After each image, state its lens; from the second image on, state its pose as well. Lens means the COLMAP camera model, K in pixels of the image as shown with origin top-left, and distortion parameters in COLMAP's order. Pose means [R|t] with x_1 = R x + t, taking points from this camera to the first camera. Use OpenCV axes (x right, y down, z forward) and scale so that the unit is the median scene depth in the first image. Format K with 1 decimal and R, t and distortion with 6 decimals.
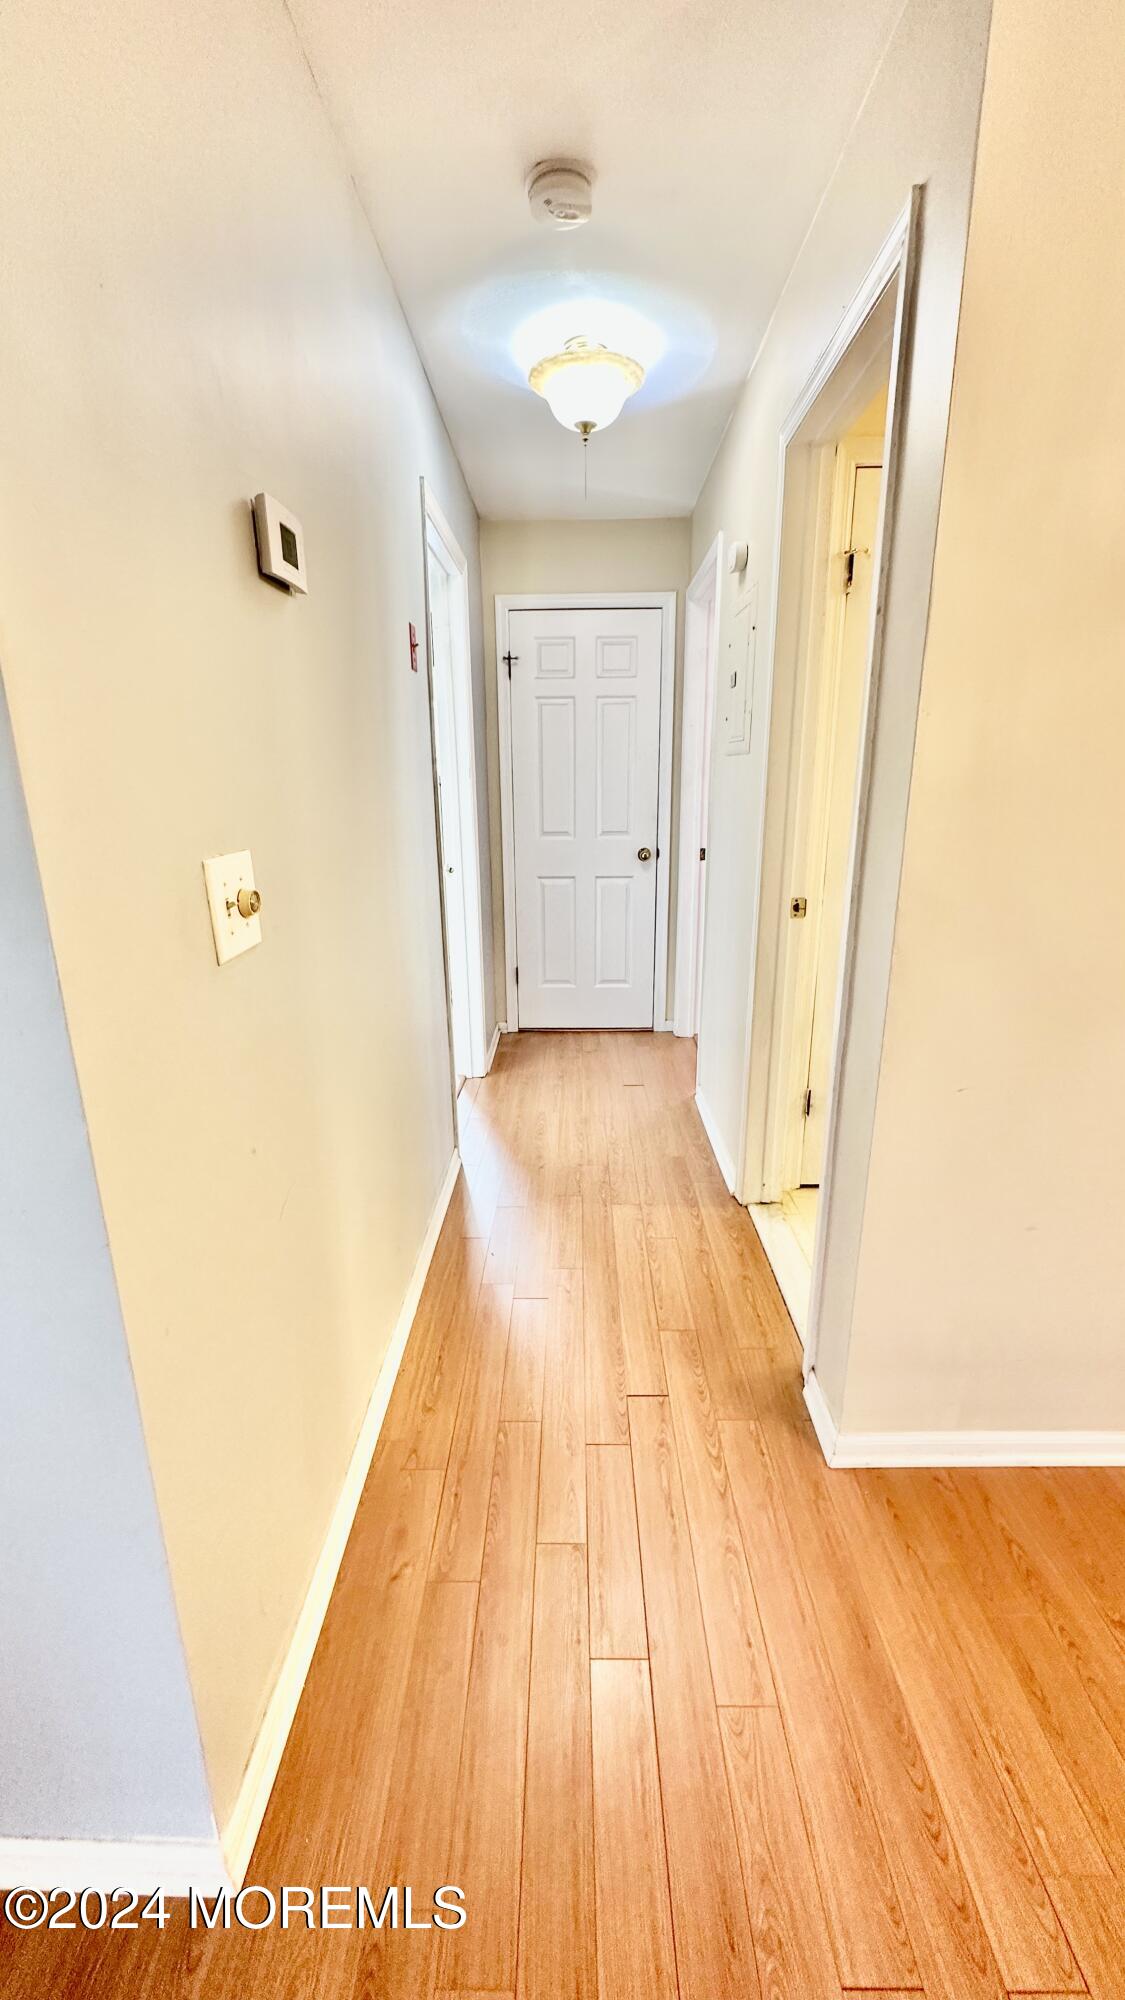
lens RADIAL K [[793.8, 0, 558.4], [0, 793.8, 1000.9], [0, 0, 1]] dist [-0.002438, 0.000441]
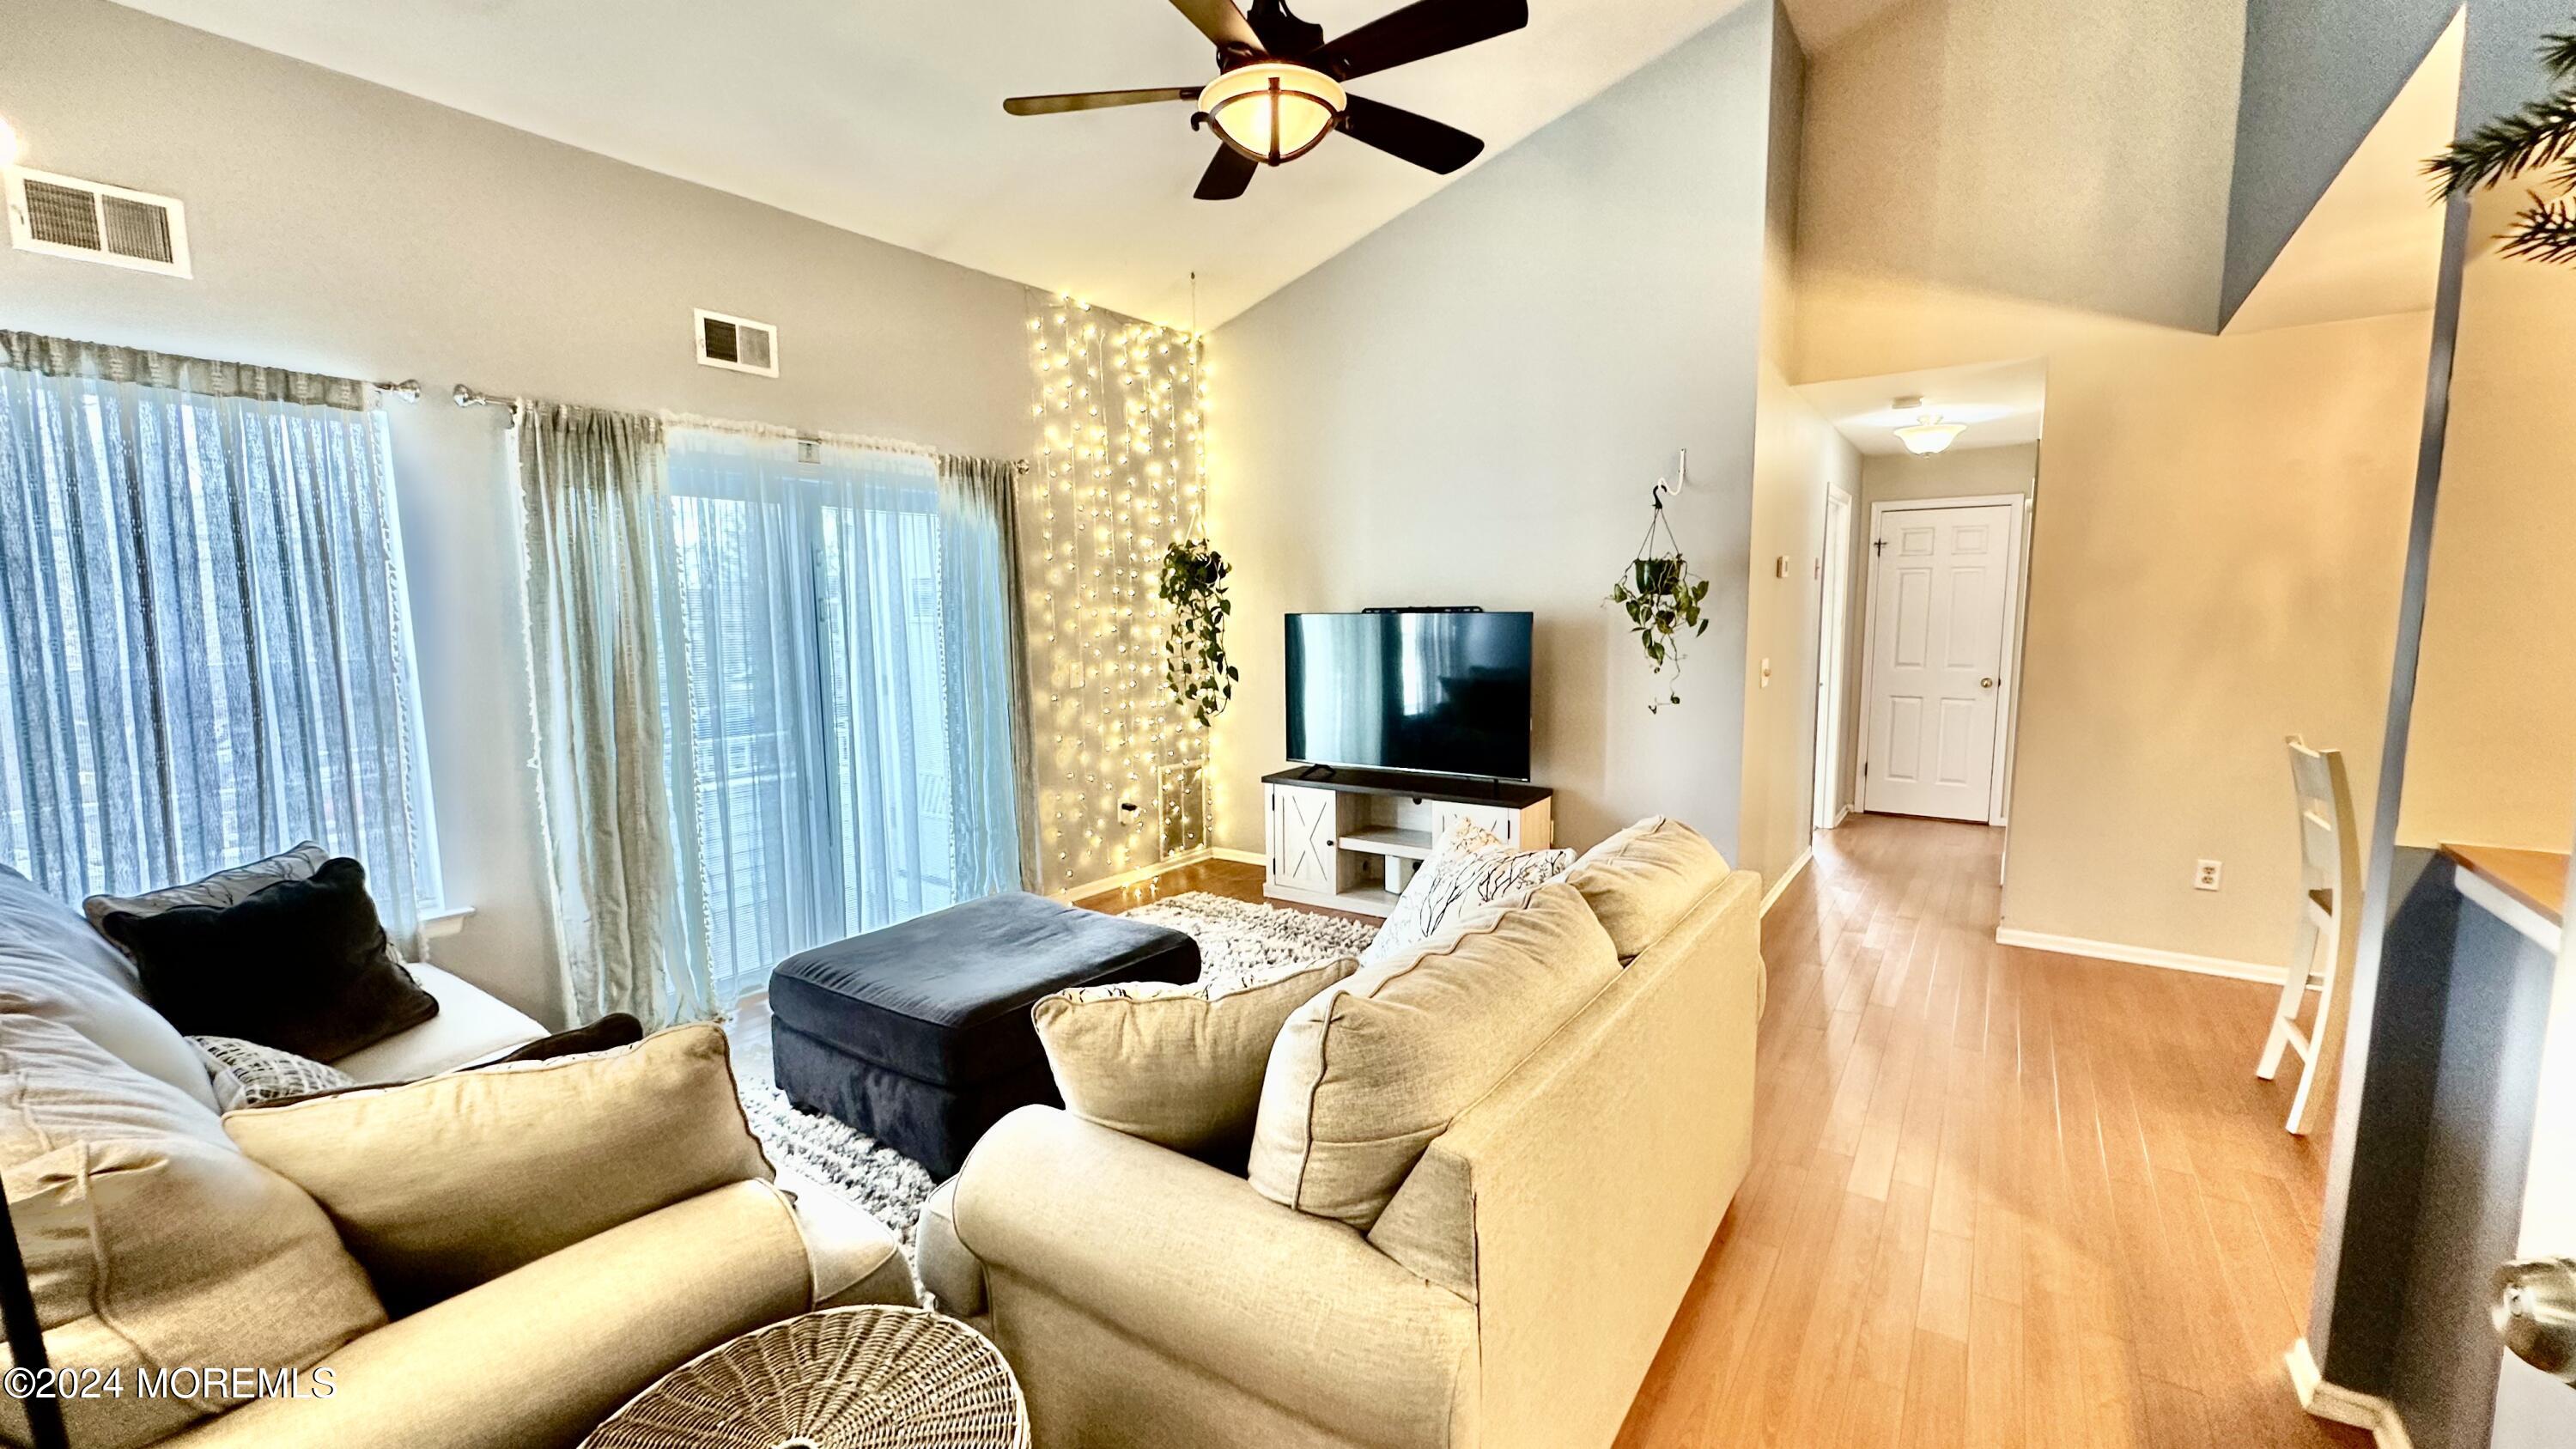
lens RADIAL K [[1022.6, 0, 1293.3], [0, 1022.6, 722.1], [0, 0, 1]] dist [-0.002438, 0.000441]
pose [[0.827452, 0.067611, -0.557452, 0.108542], [-0.151371, 0.982833, -0.105484, 0.232413], [0.540750, 0.171666, 0.823481, -1.006375]]
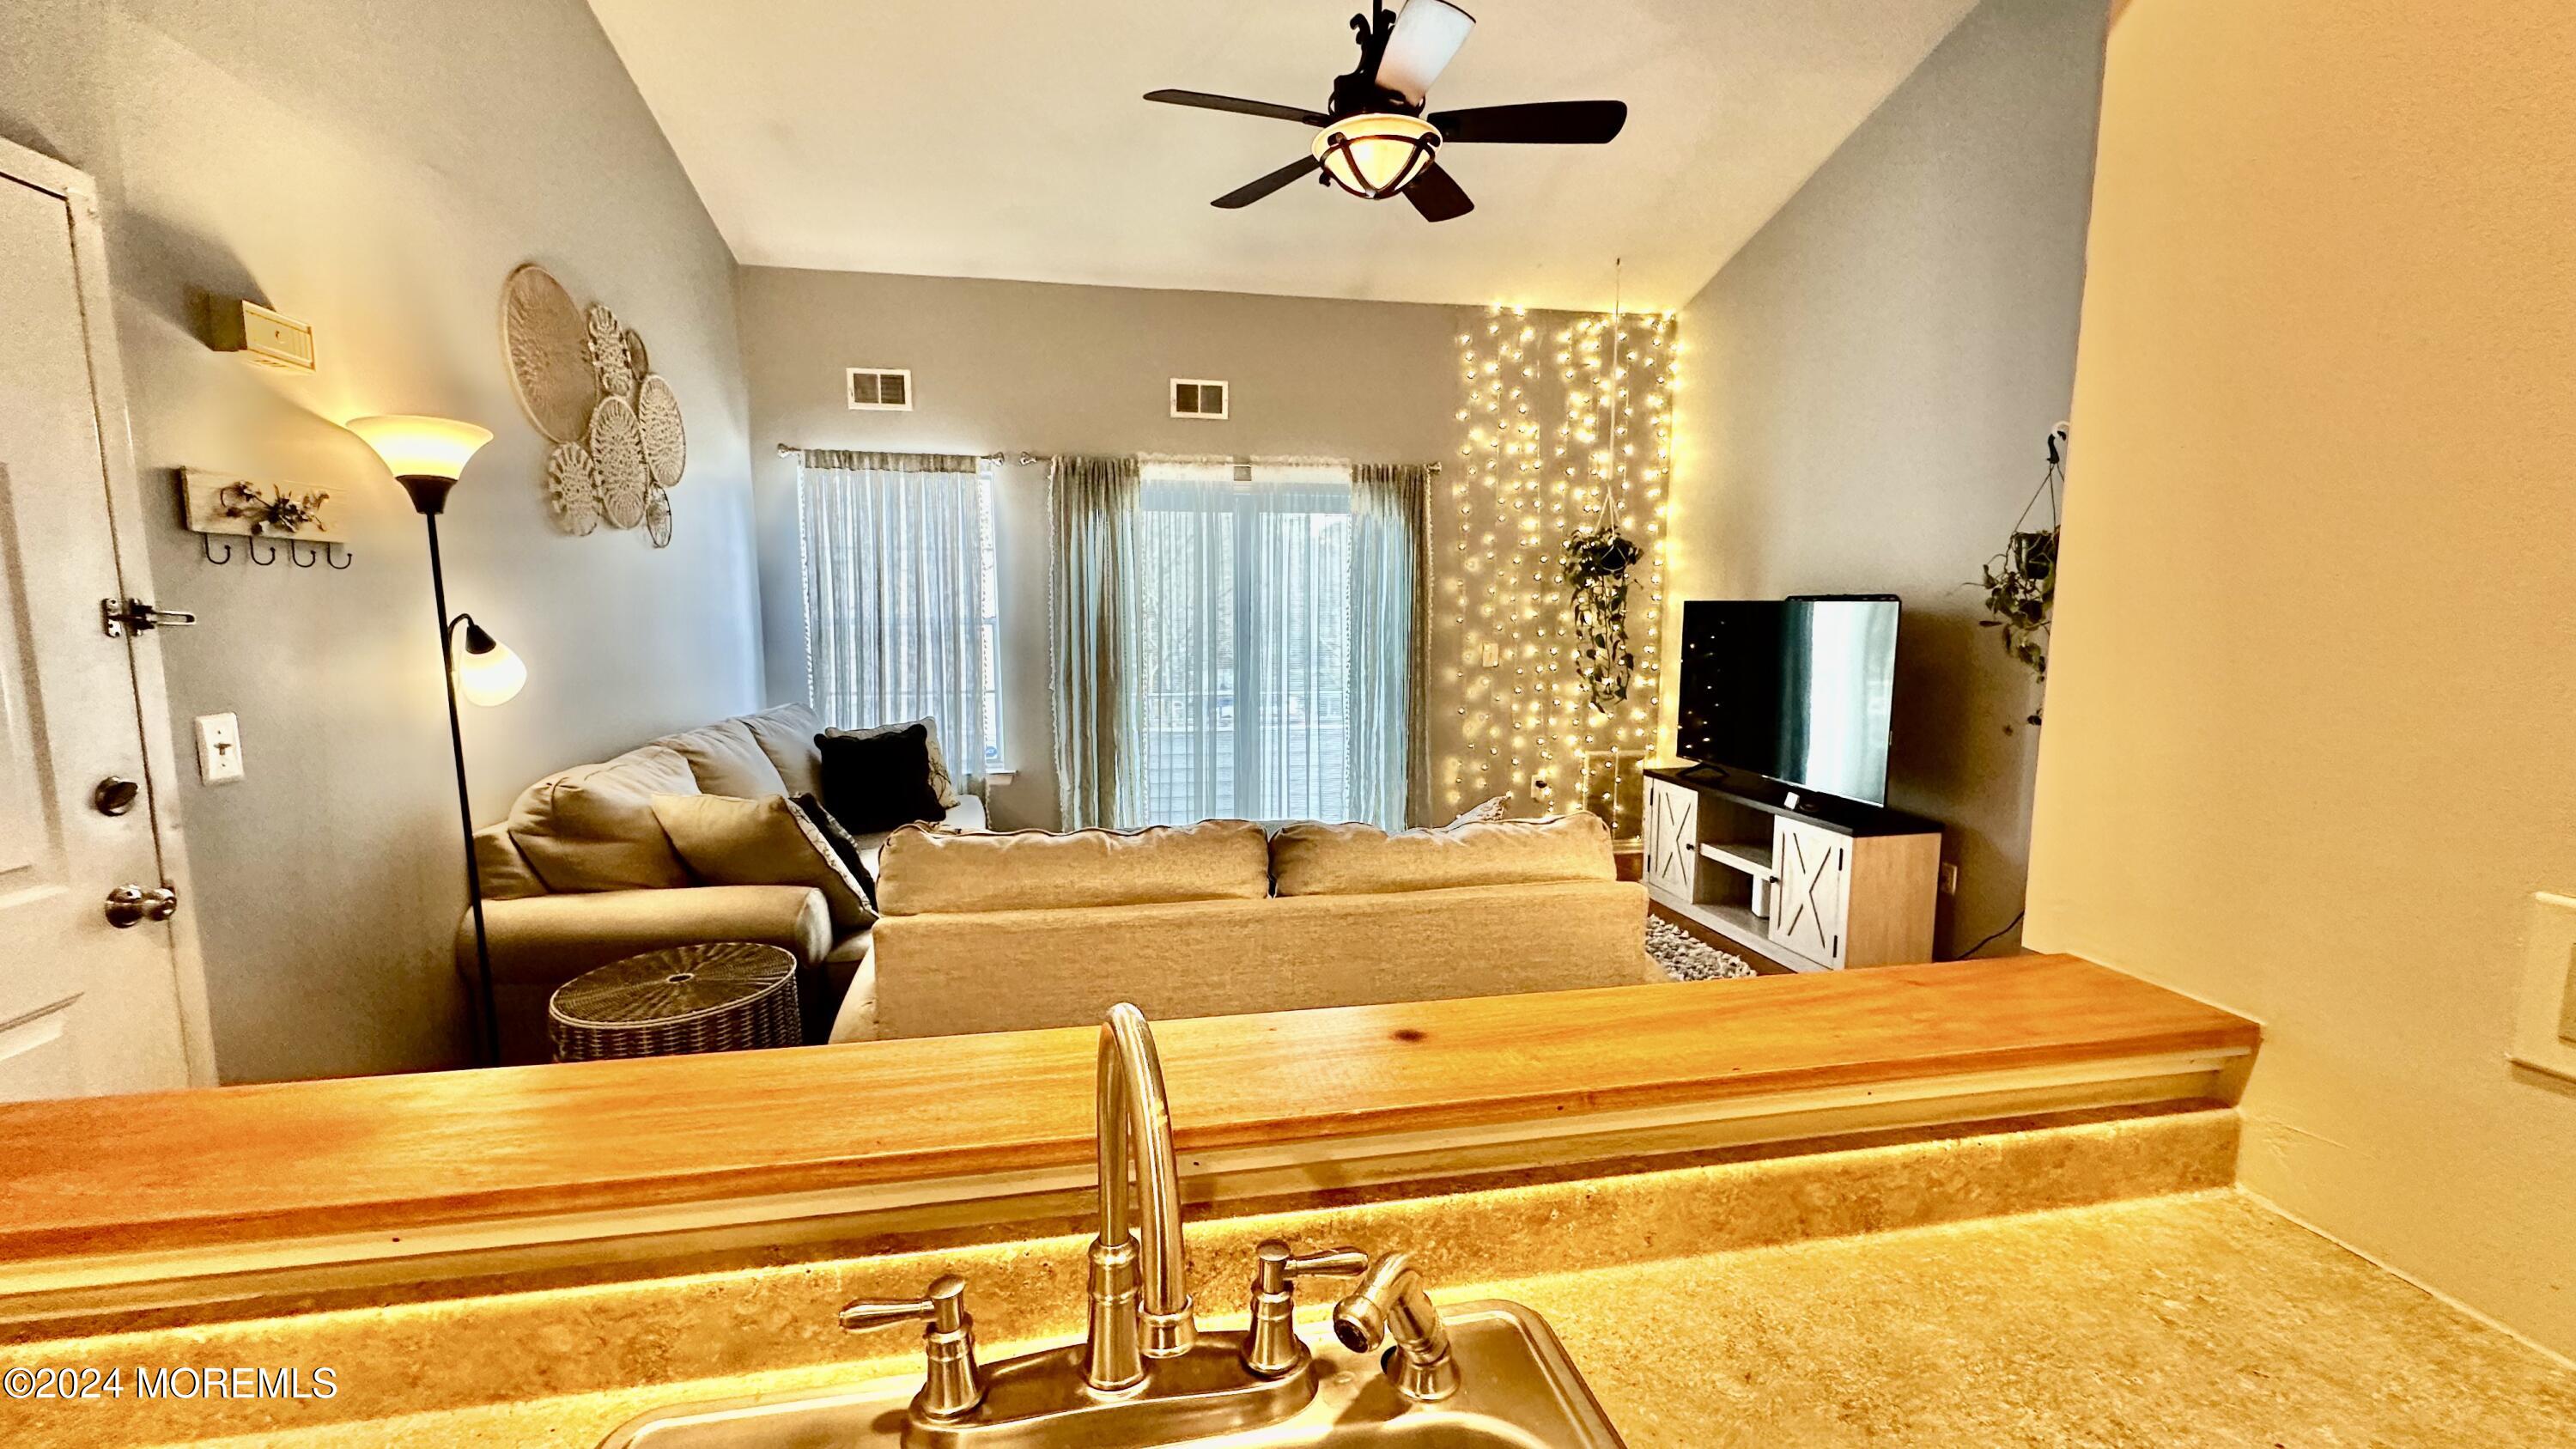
lens RADIAL K [[1022.6, 0, 1293.1], [0, 1022.6, 723.8], [0, 0, 1]] dist [-0.002438, 0.000441]
pose [[0.209081, 0.129684, -0.969261, 0.493353], [-0.268299, 0.960740, 0.070668, 0.139213], [0.940373, 0.245277, 0.235666, -0.648896]]
